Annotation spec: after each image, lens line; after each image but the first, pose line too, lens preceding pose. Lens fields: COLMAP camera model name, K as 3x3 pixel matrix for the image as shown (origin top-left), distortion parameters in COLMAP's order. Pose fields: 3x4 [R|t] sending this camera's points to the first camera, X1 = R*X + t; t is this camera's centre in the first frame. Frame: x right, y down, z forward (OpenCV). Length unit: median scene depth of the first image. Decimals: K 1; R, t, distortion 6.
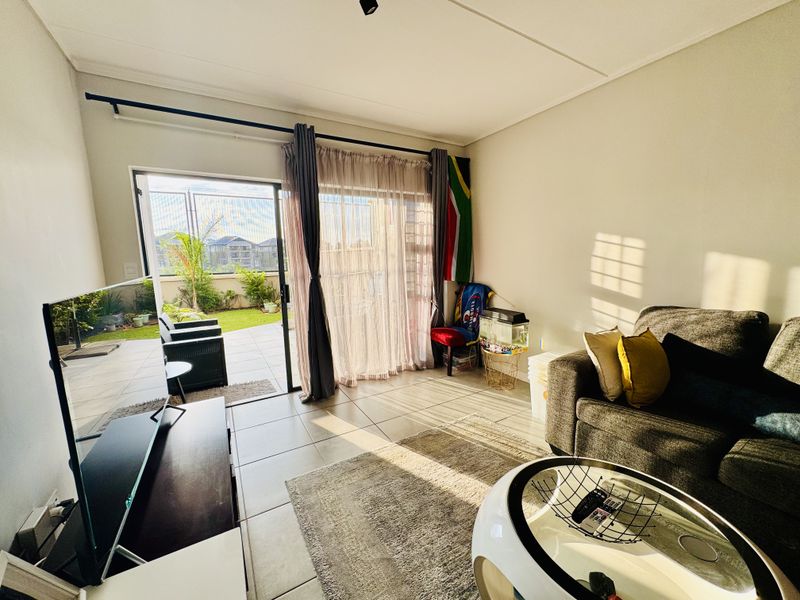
lens RADIAL K [[319.4, 0, 405.8], [0, 319.4, 299.9], [0, 0, 1]] dist [0.001366, 0.000330]
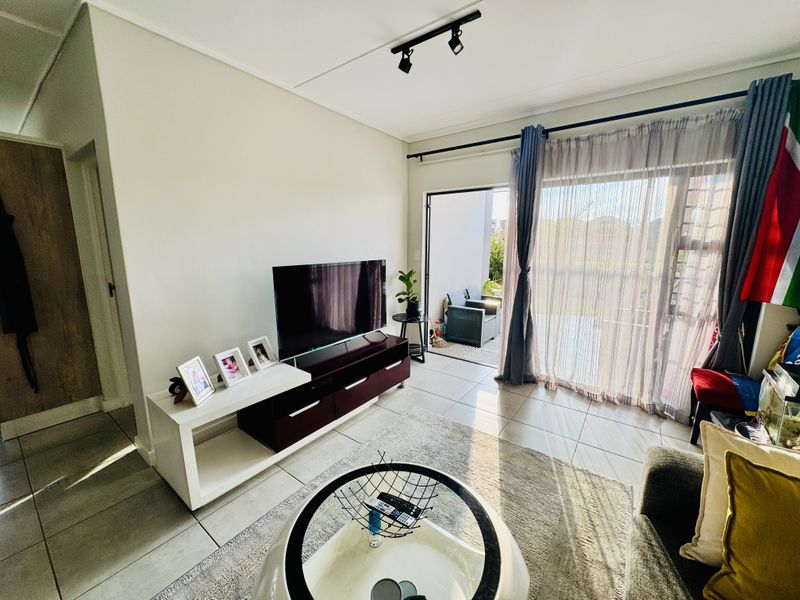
lens RADIAL K [[319.4, 0, 407.7], [0, 319.4, 299.6], [0, 0, 1]] dist [0.001366, 0.000330]
pose [[0.396734, 0.177937, -0.900522, 0.502859], [-0.153291, 0.980099, 0.126126, -0.047170], [0.905044, 0.088004, 0.416115, 0.205927]]
